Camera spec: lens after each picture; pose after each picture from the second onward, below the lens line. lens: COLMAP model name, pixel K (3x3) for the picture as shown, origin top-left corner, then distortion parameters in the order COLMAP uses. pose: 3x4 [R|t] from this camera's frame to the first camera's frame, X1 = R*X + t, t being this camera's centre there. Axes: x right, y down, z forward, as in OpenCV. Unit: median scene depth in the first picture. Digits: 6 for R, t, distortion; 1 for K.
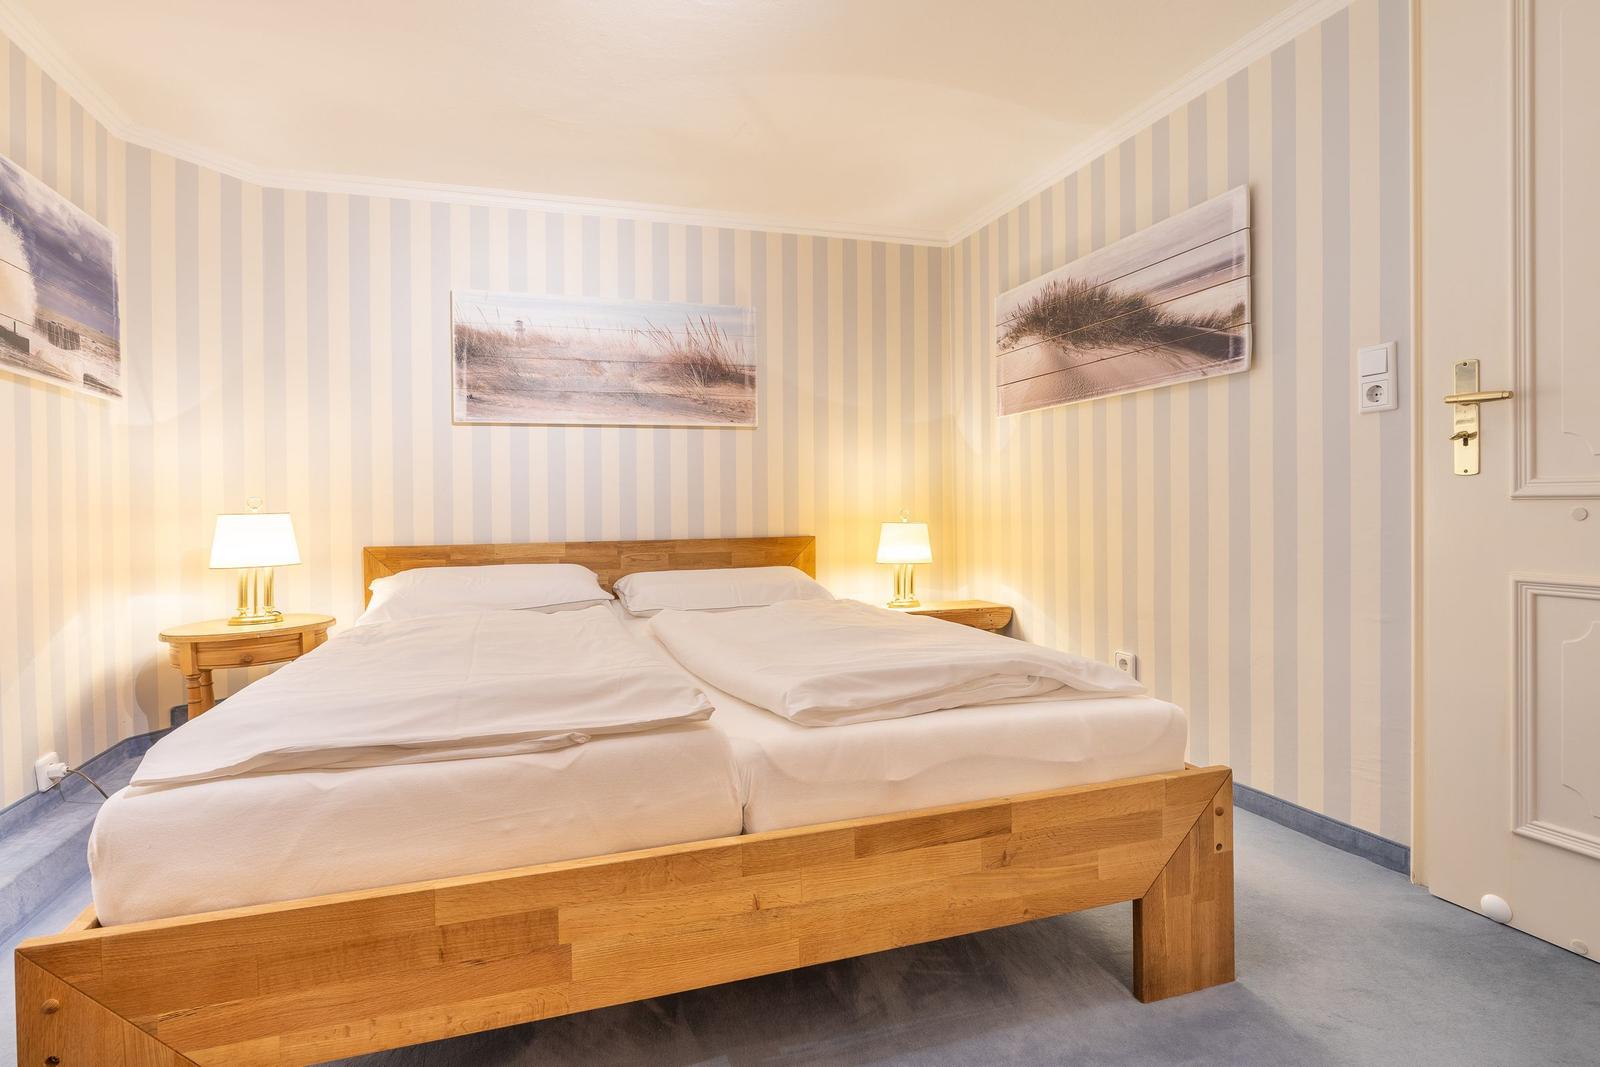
lens RADIAL K [[762.9, 0, 744.4], [0, 762.9, 508.4], [0, 0, 1]] dist [-0.006695, -0.000306]
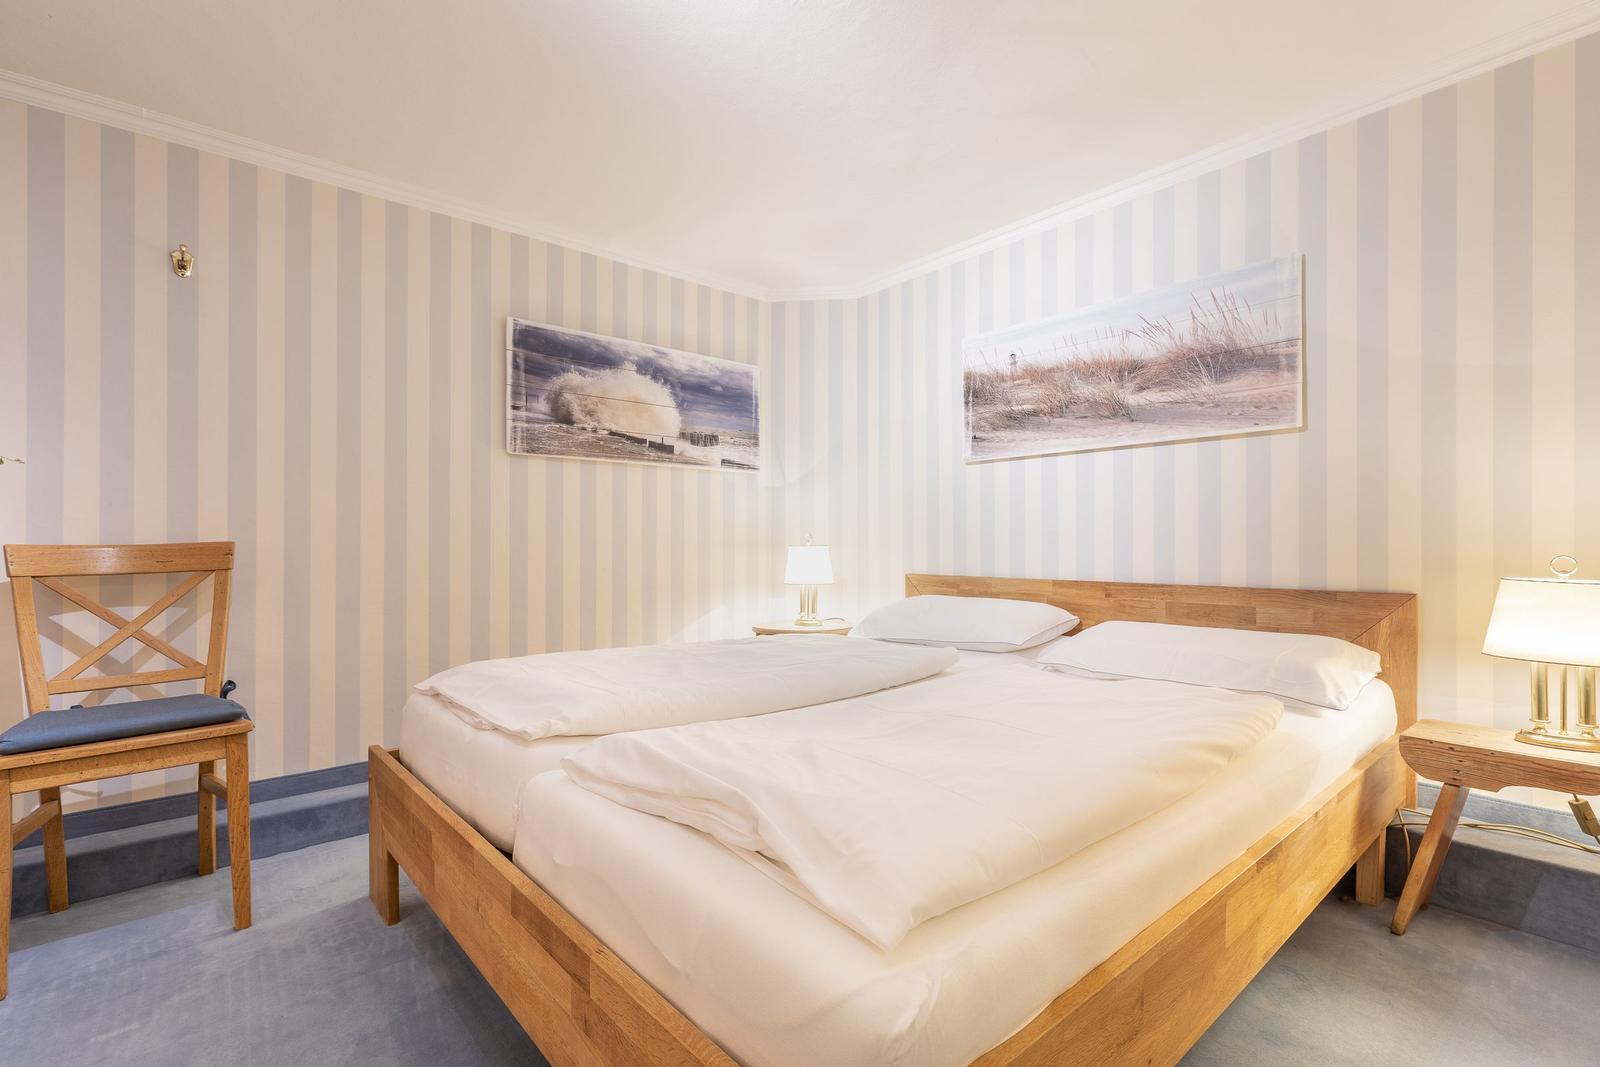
lens RADIAL K [[723.5, 0, 796.6], [0, 723.5, 534.4], [0, 0, 1]] dist [0.005380, 0.000073]
pose [[0.430315, 0.002693, -0.902675, 0.440423], [-0.000070, 0.999996, 0.002950, -0.014081], [0.902679, -0.001207, 0.430314, 0.341334]]
